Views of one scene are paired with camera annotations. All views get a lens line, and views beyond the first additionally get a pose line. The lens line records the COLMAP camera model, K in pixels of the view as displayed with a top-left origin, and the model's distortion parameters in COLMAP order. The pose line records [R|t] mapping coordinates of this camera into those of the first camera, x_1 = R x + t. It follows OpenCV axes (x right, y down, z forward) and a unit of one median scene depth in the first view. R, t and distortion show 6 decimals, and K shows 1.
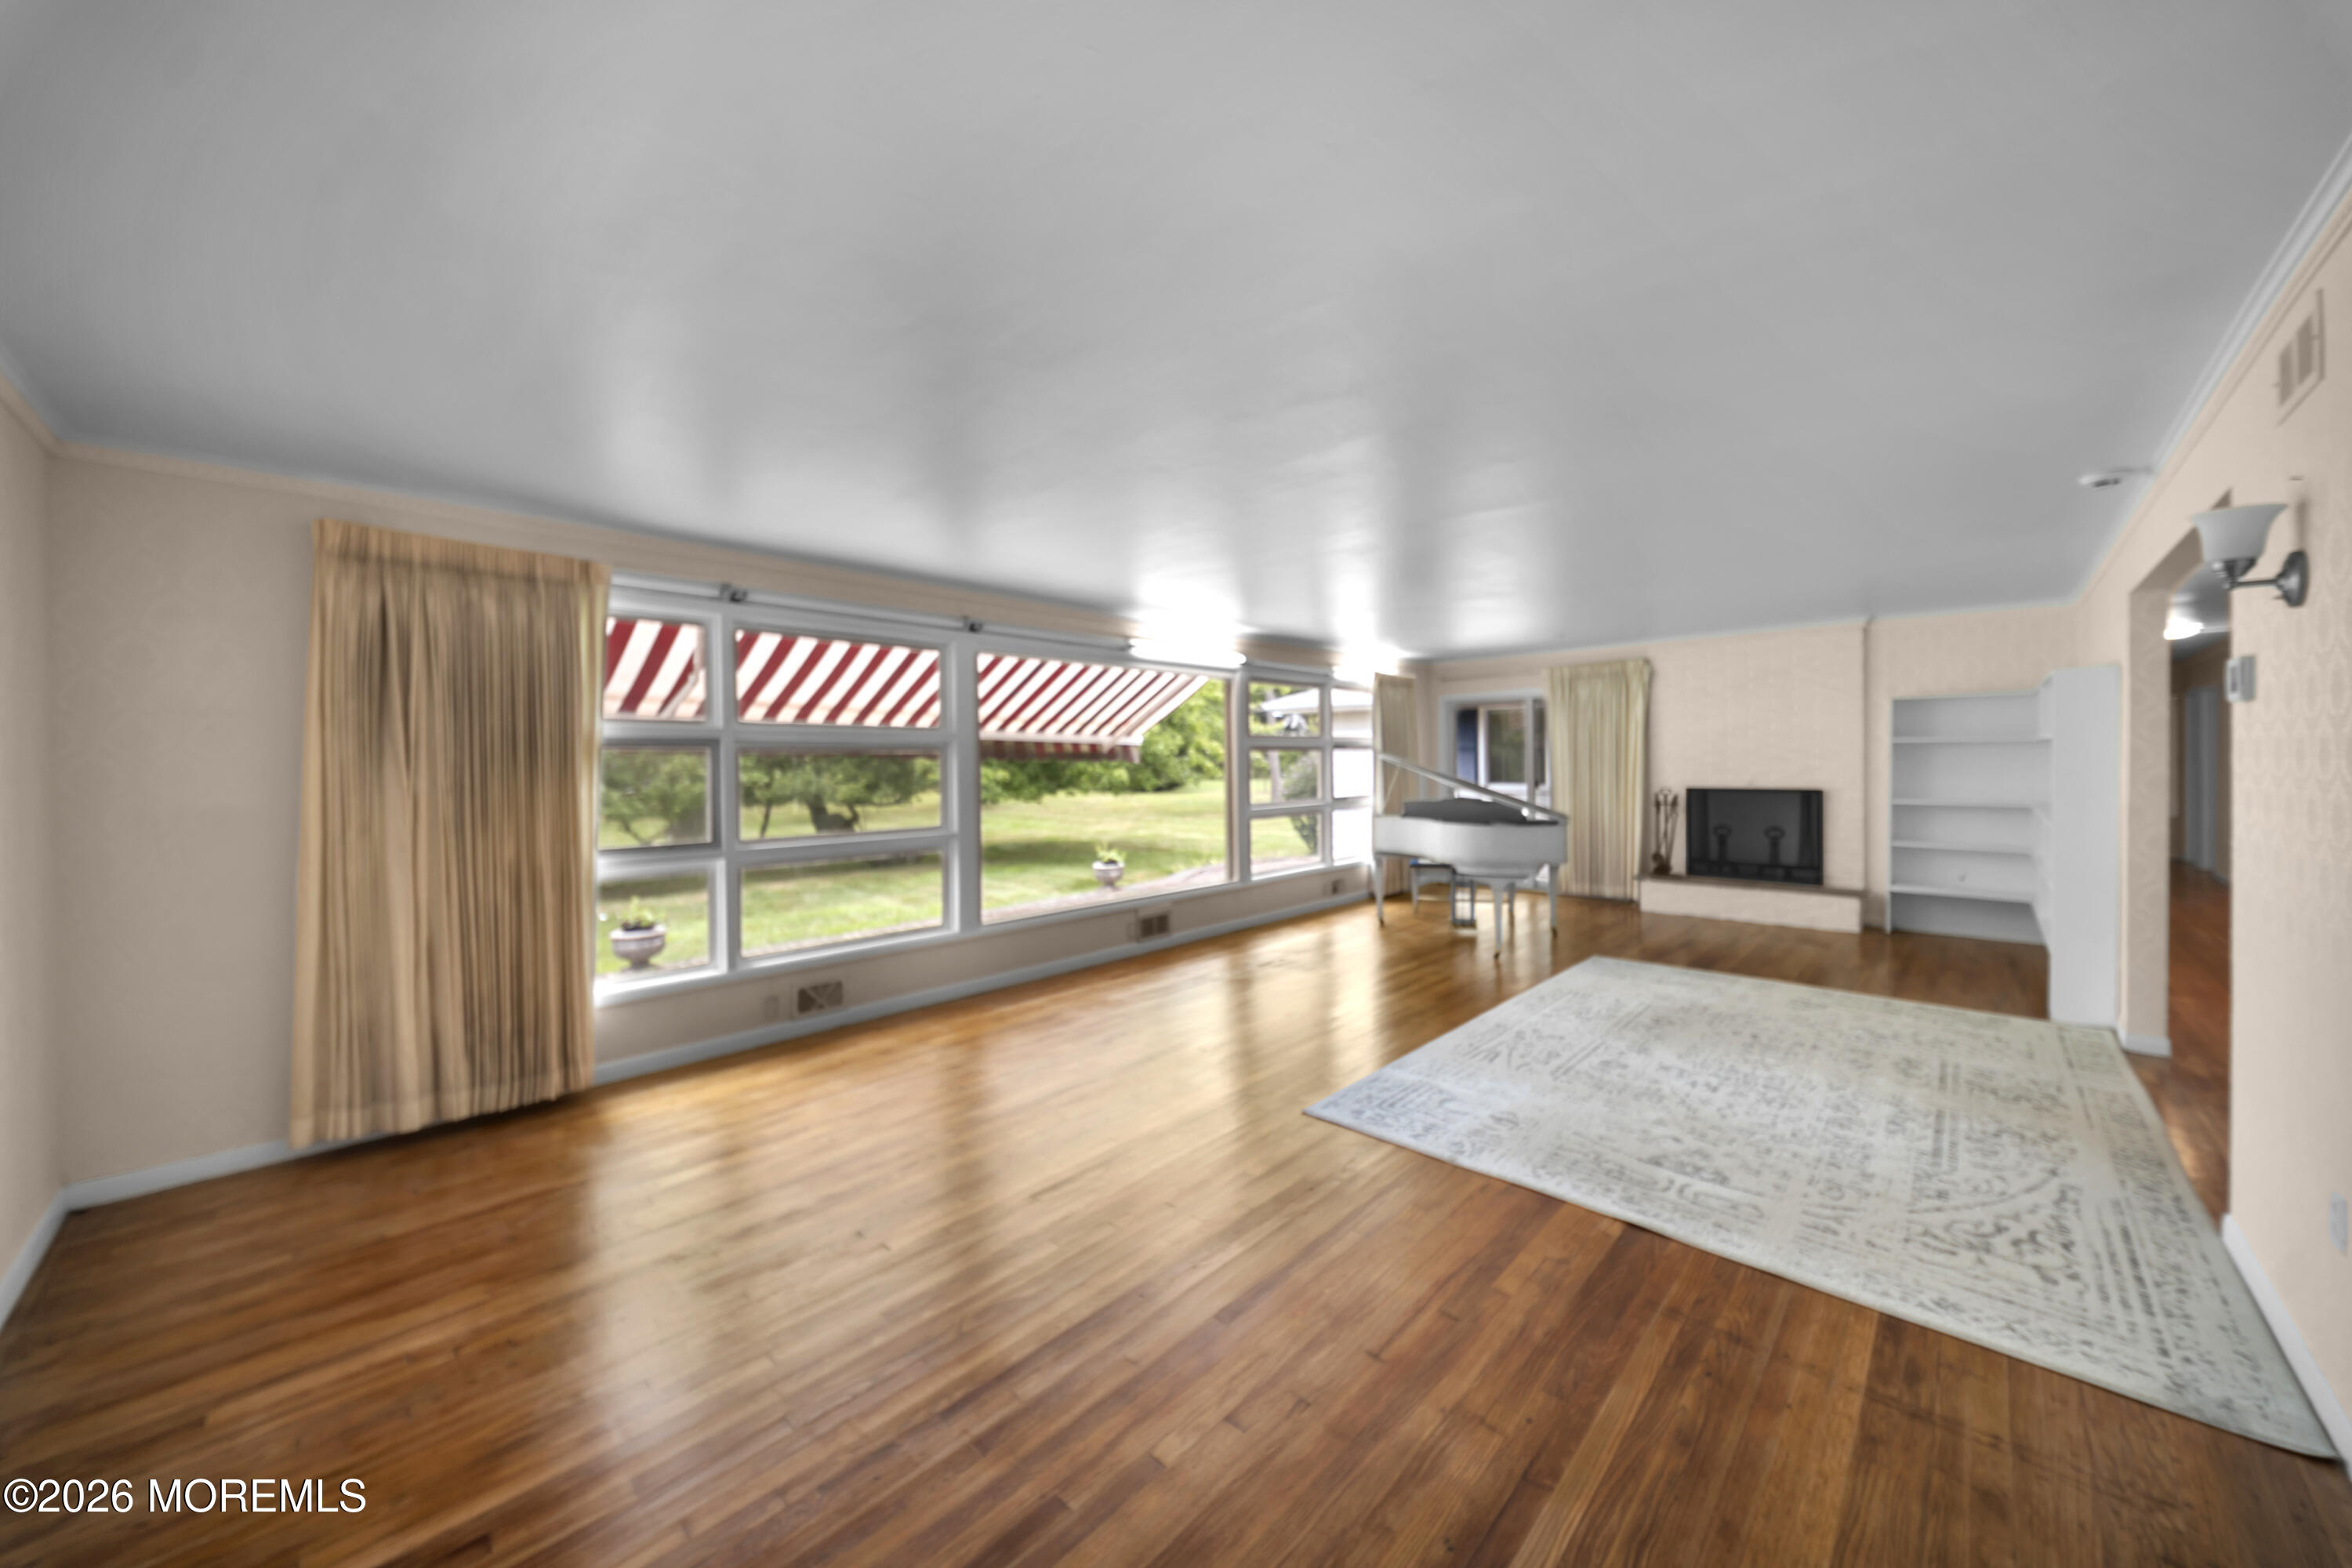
lens RADIAL K [[815.1, 0, 1172.7], [0, 815.1, 778.5], [0, 0, 1]] dist [0.000246, 0.000016]
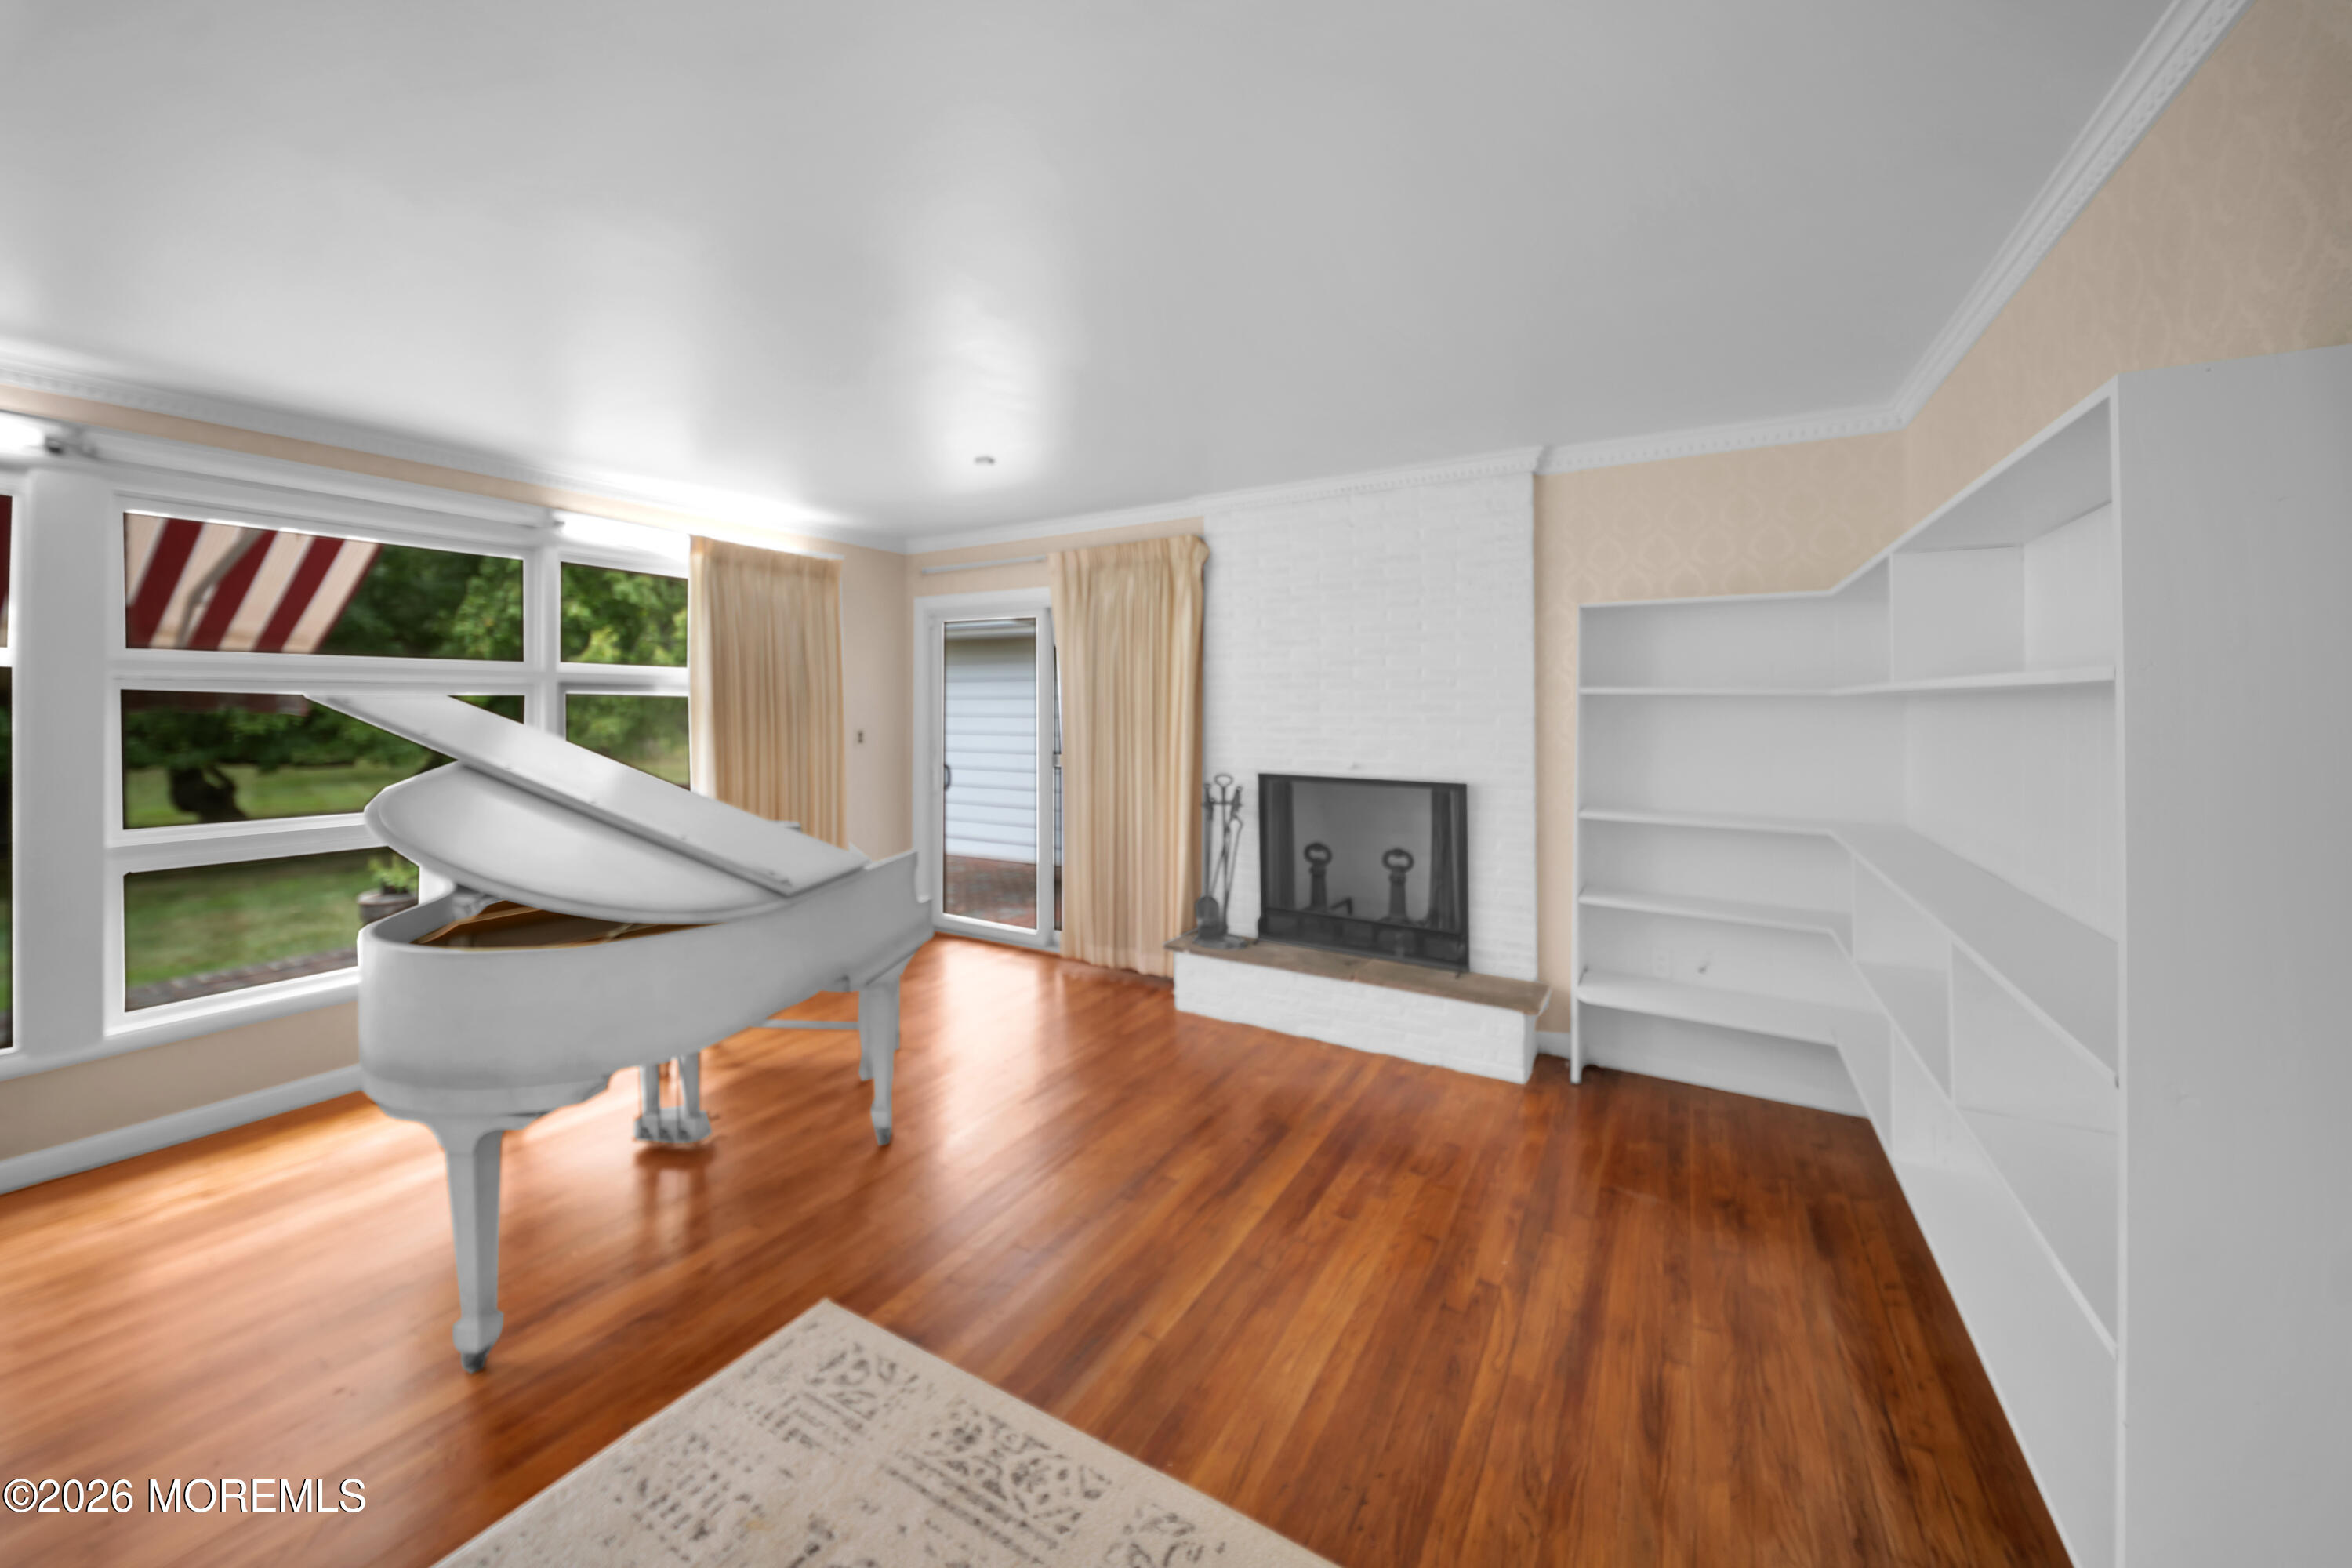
lens RADIAL K [[815.1, 0, 1168.3], [0, 815.1, 707.8], [0, 0, 1]] dist [0.000246, 0.000016]
pose [[0.960569, 0.008410, 0.277913, 0.426640], [-0.004216, 0.999868, -0.015684, -0.023546], [-0.278009, 0.013894, 0.960478, 0.504093]]
